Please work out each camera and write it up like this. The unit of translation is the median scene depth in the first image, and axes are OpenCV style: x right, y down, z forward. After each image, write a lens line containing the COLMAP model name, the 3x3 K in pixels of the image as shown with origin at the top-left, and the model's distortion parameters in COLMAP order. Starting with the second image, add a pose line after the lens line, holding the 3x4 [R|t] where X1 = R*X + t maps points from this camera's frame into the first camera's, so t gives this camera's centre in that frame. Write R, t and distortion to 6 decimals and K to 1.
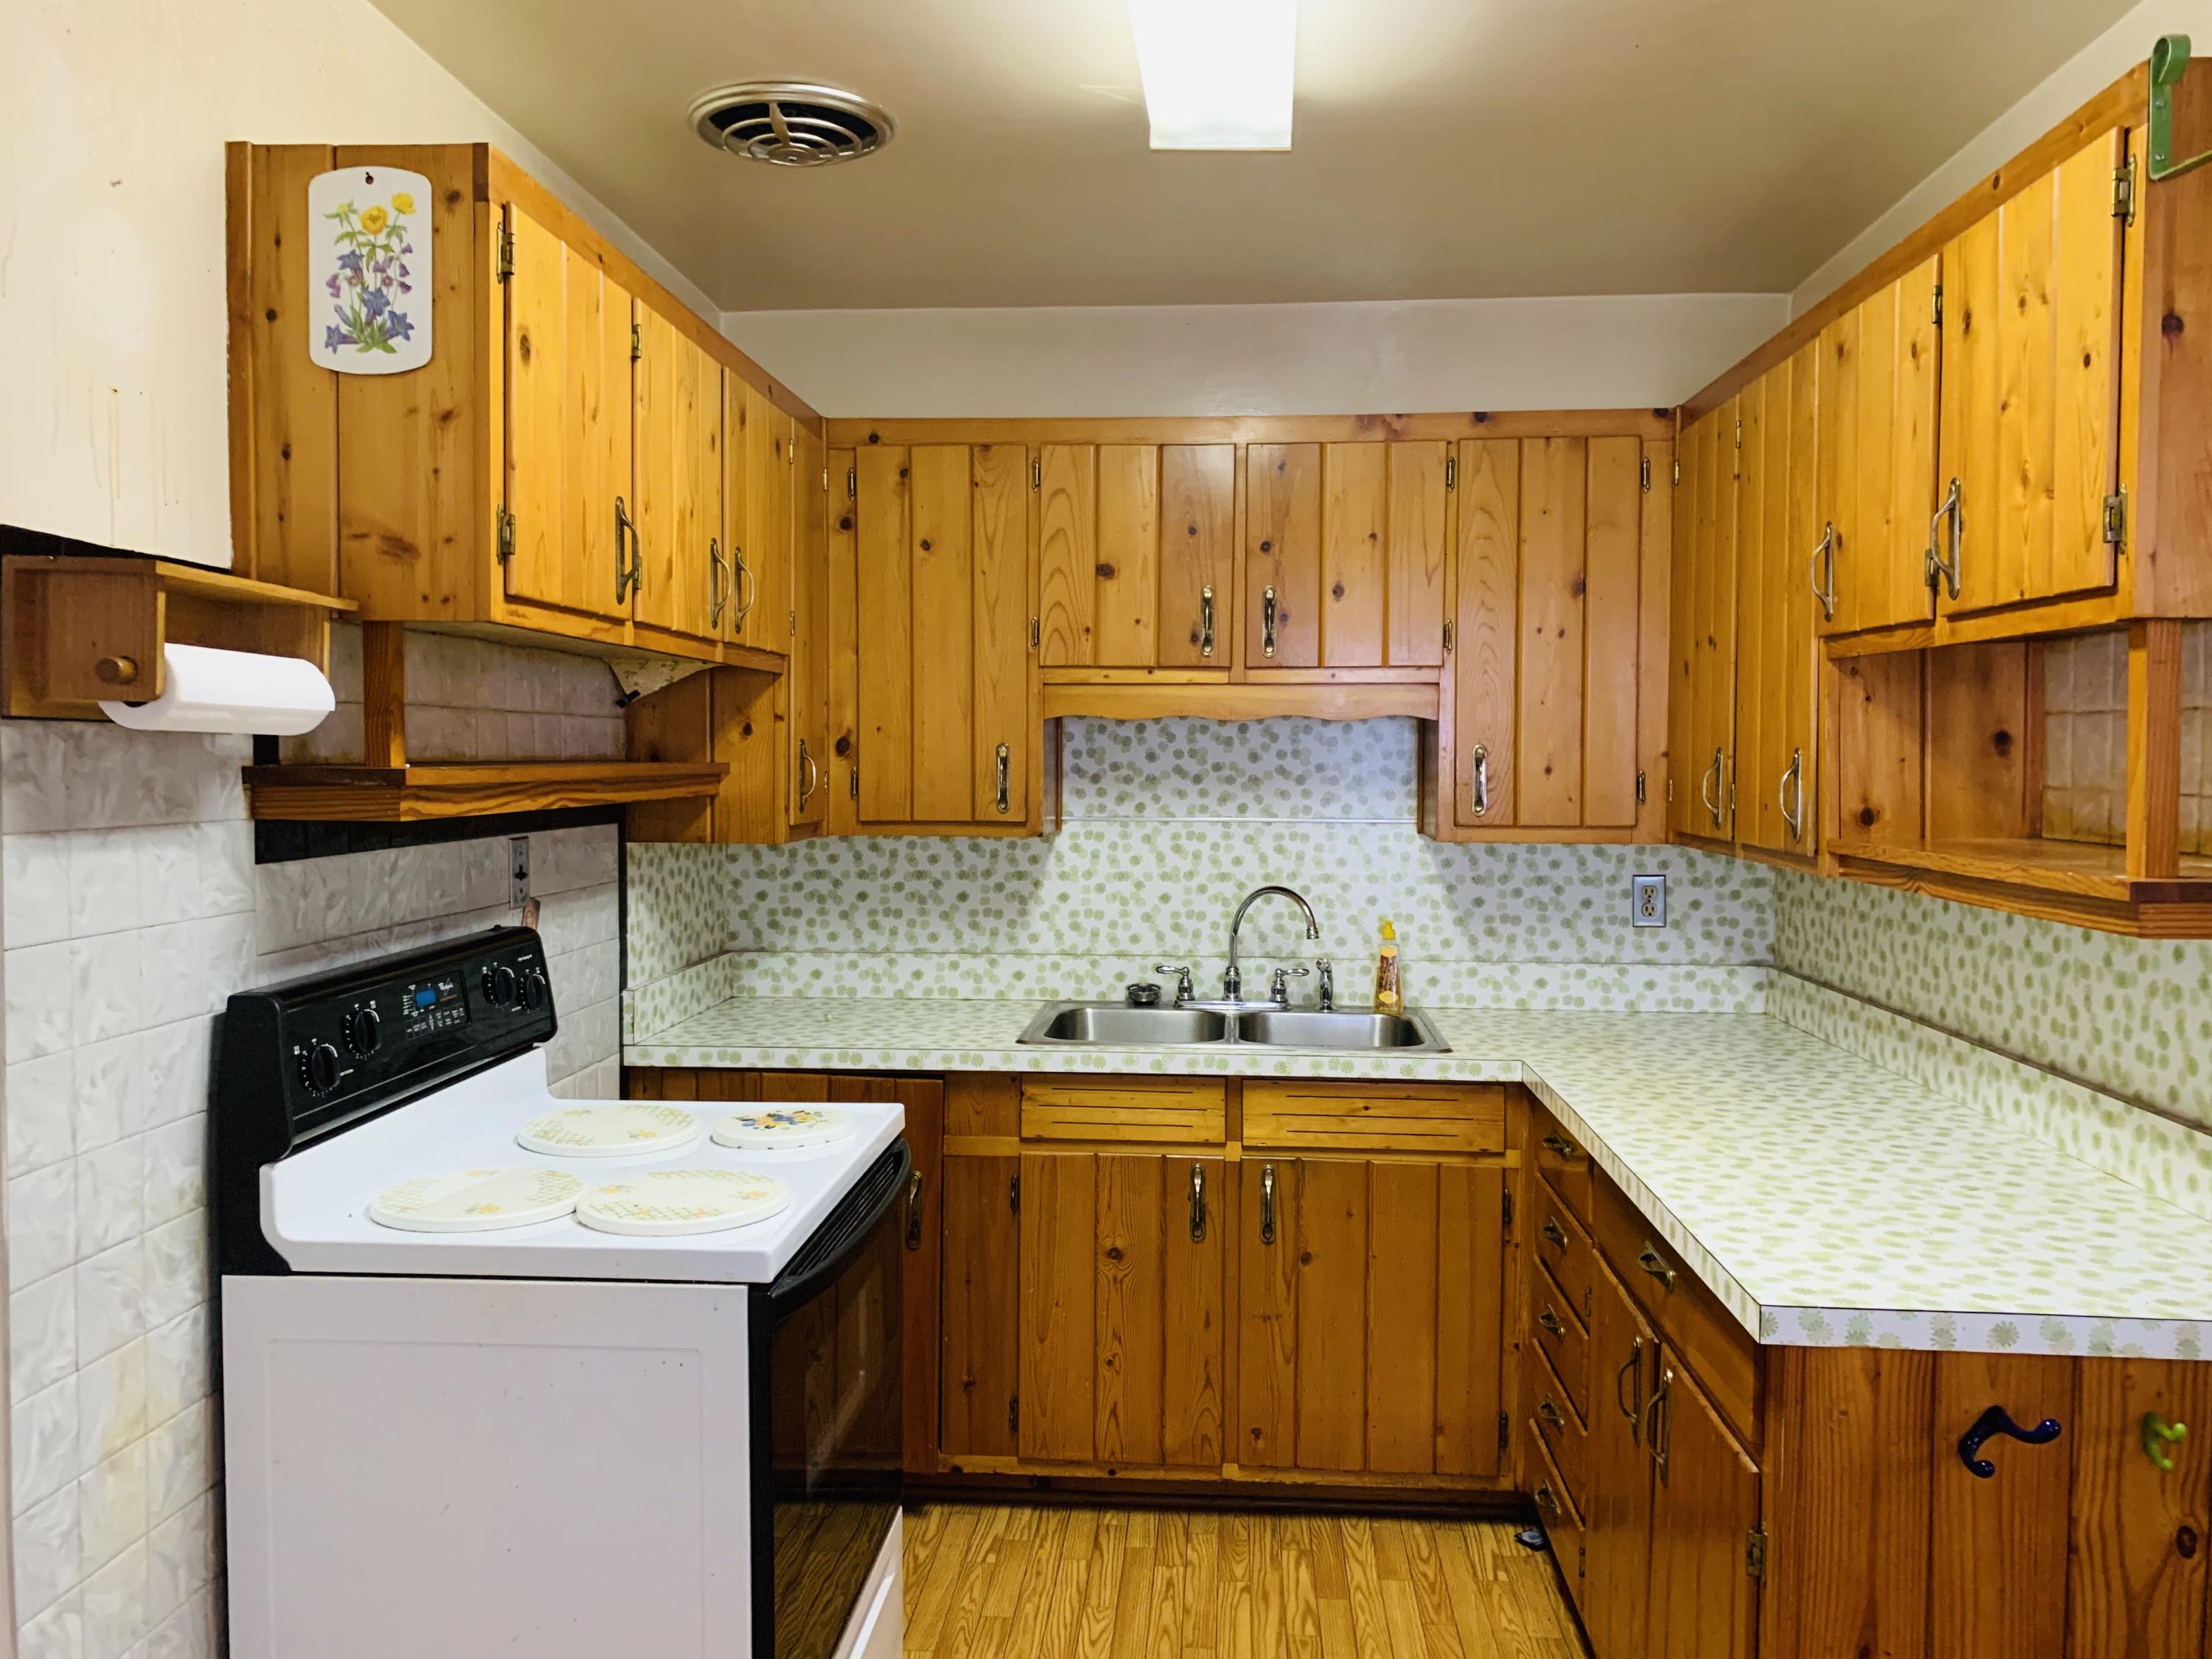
lens RADIAL K [[1694.5, 0, 1105.1], [0, 1694.5, 819.4], [0, 0, 1]] dist [0.048862, -0.044355]
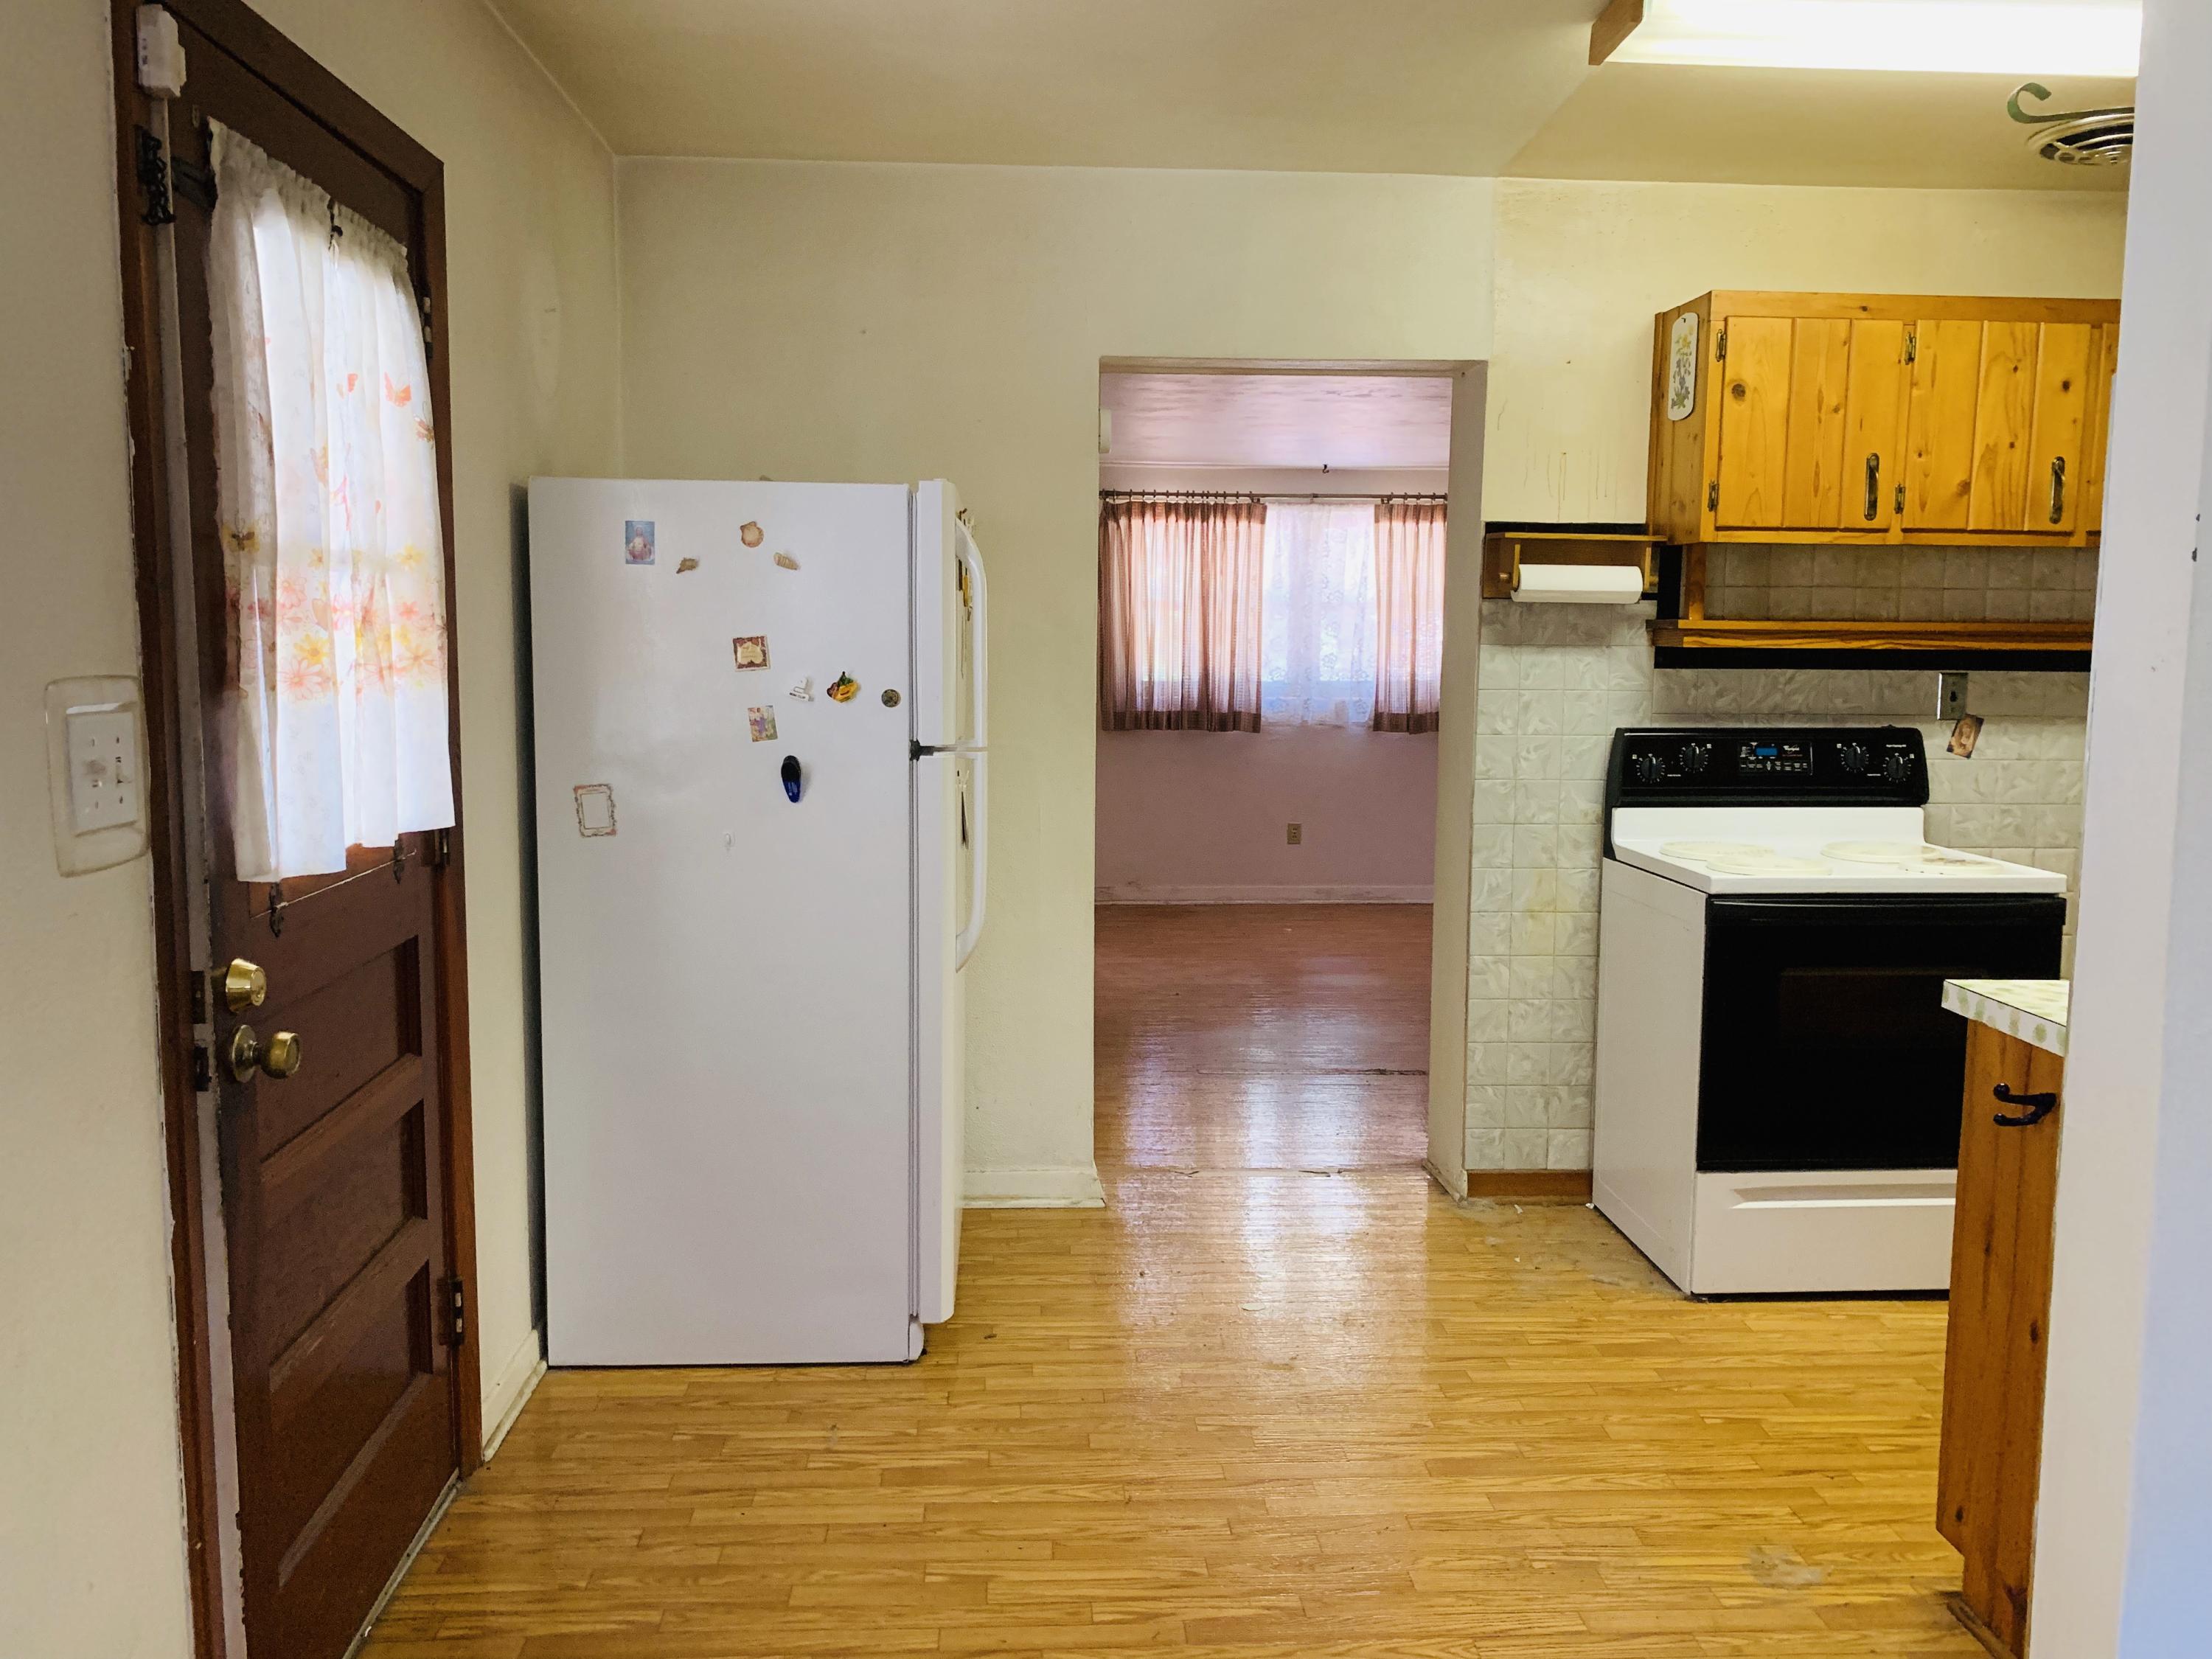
lens RADIAL K [[1694.5, 0, 1142.1], [0, 1694.5, 822.6], [0, 0, 1]] dist [0.048862, -0.044355]
pose [[0.147180, 0.105192, -0.983500, 1.146547], [-0.050371, 0.993836, 0.098759, 0.031289], [0.987826, 0.035004, 0.151571, 0.078588]]
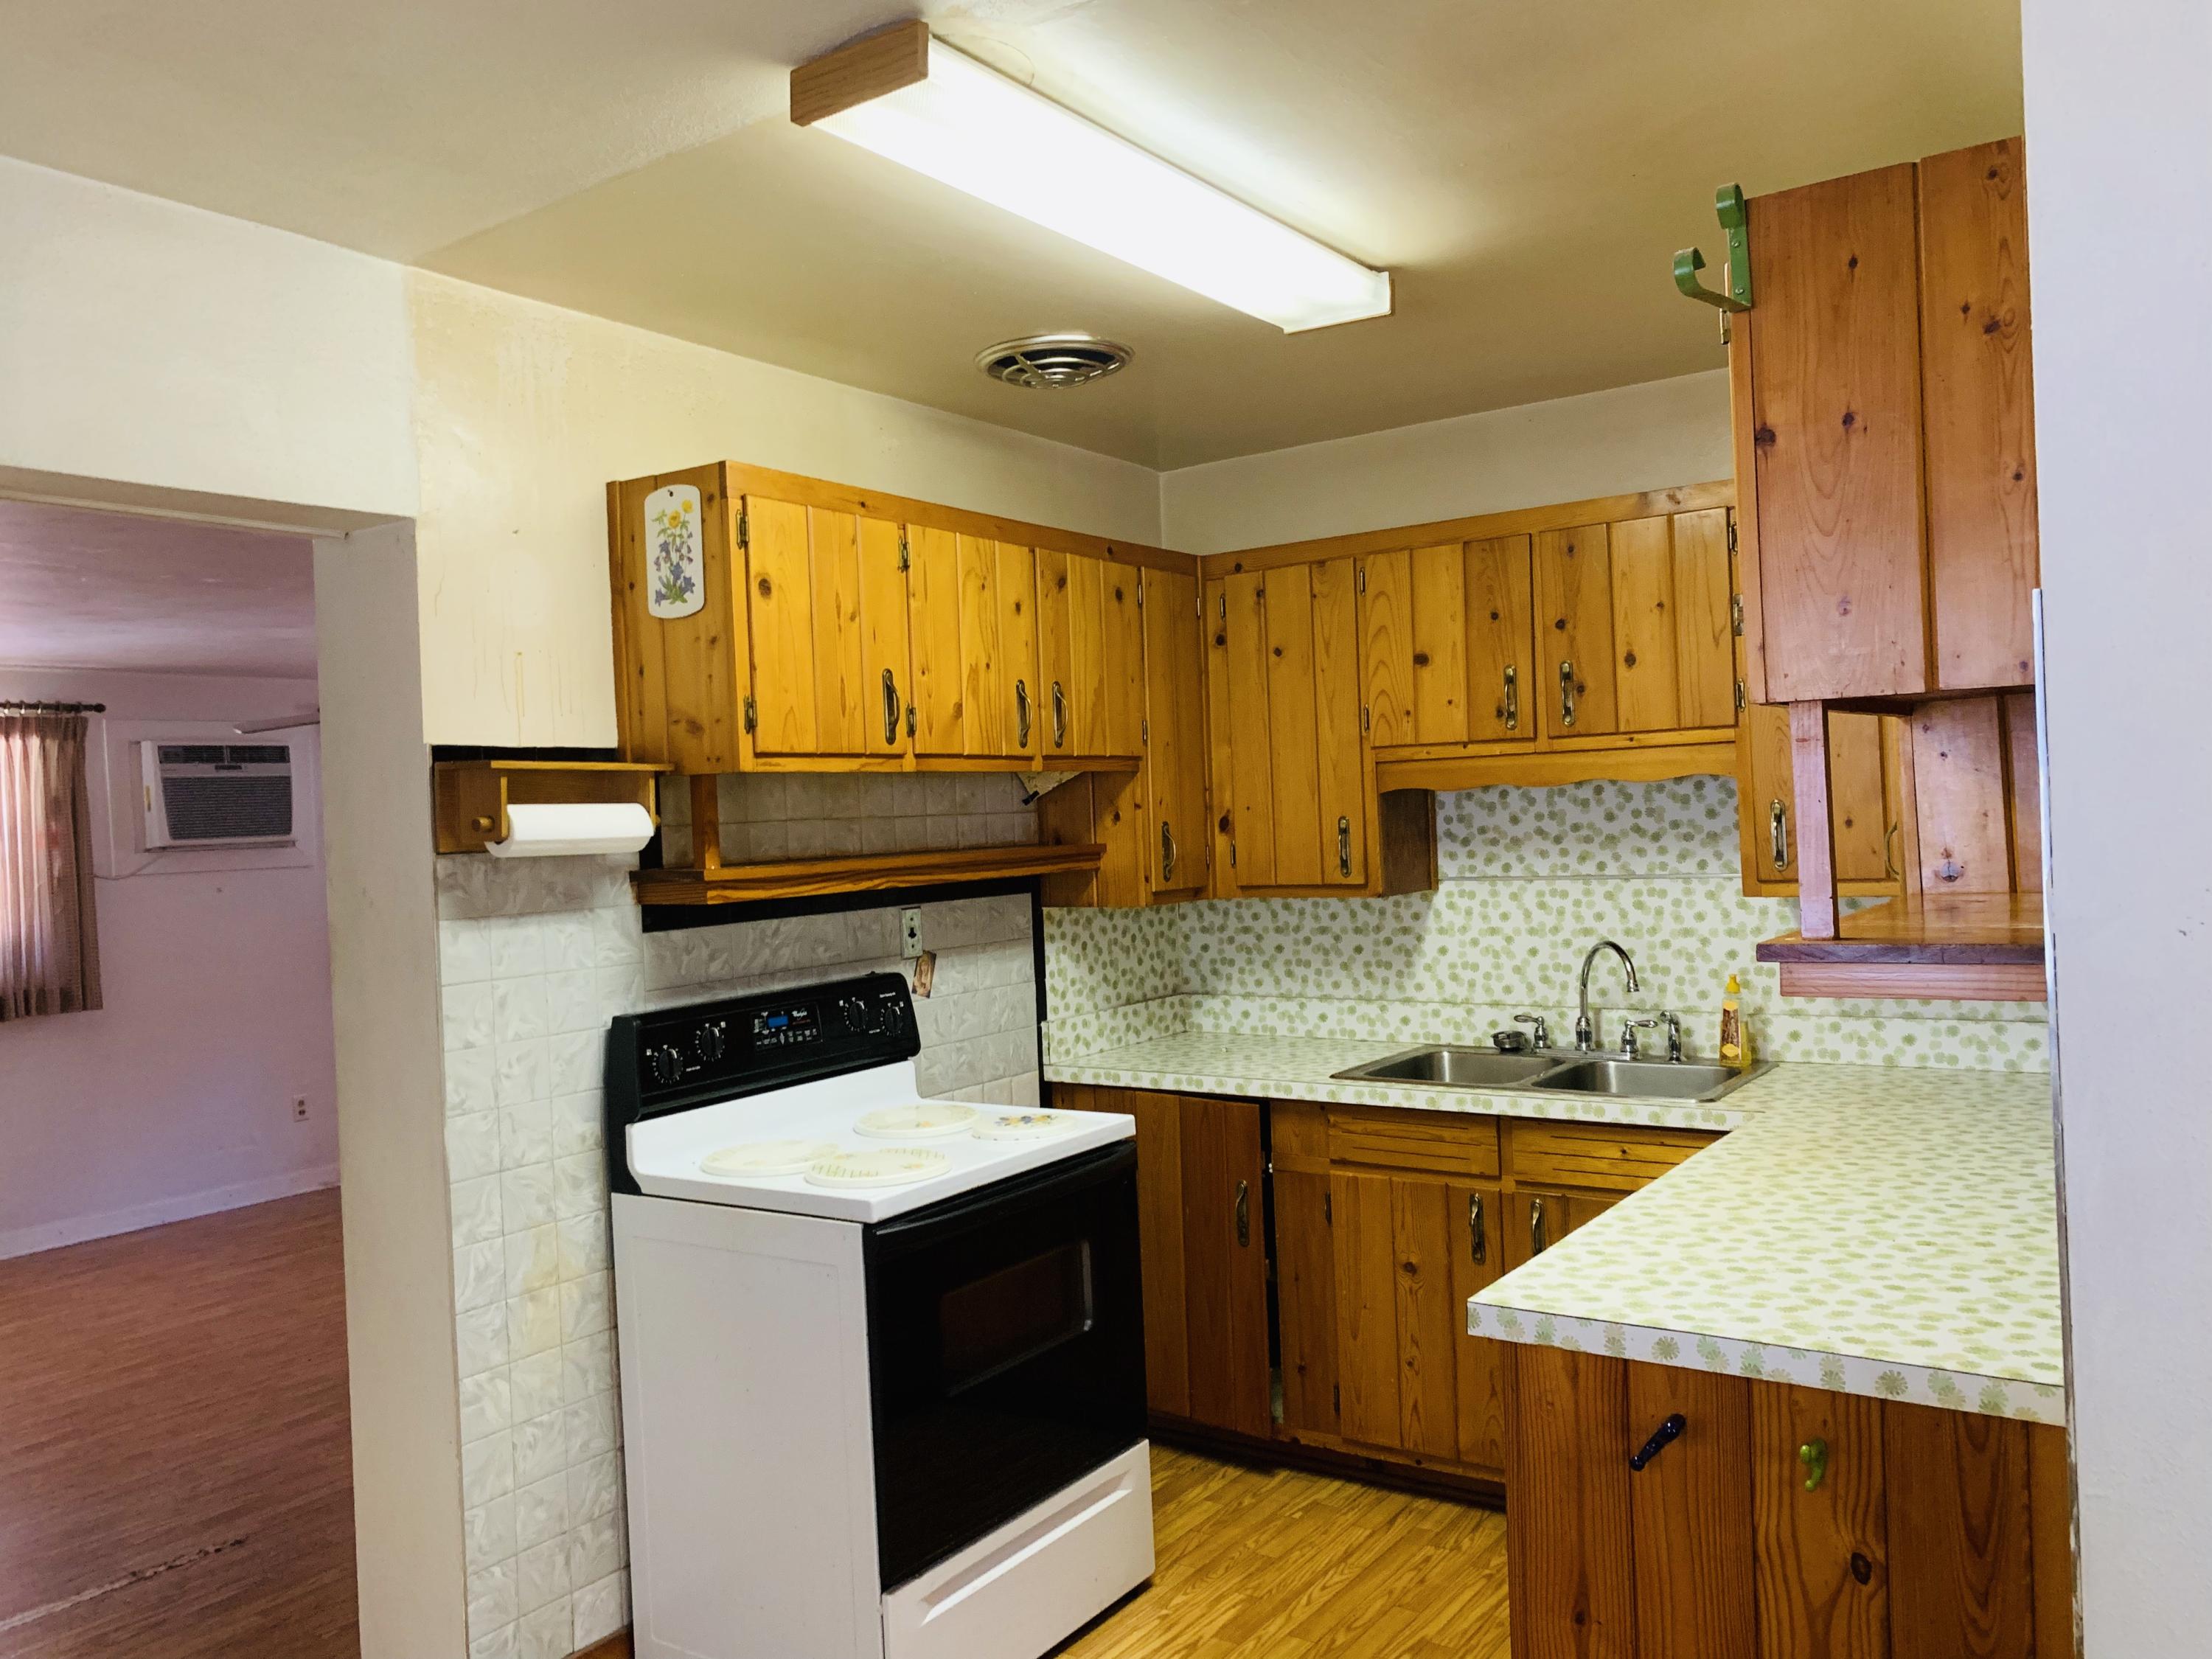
lens RADIAL K [[1694.5, 0, 1104.8], [0, 1694.5, 835.3], [0, 0, 1]] dist [0.048862, -0.044355]
pose [[0.861119, -0.034493, -0.507233, 0.531387], [0.025628, 0.999372, -0.024453, -0.011496], [0.507758, 0.008058, 0.861462, -0.102849]]
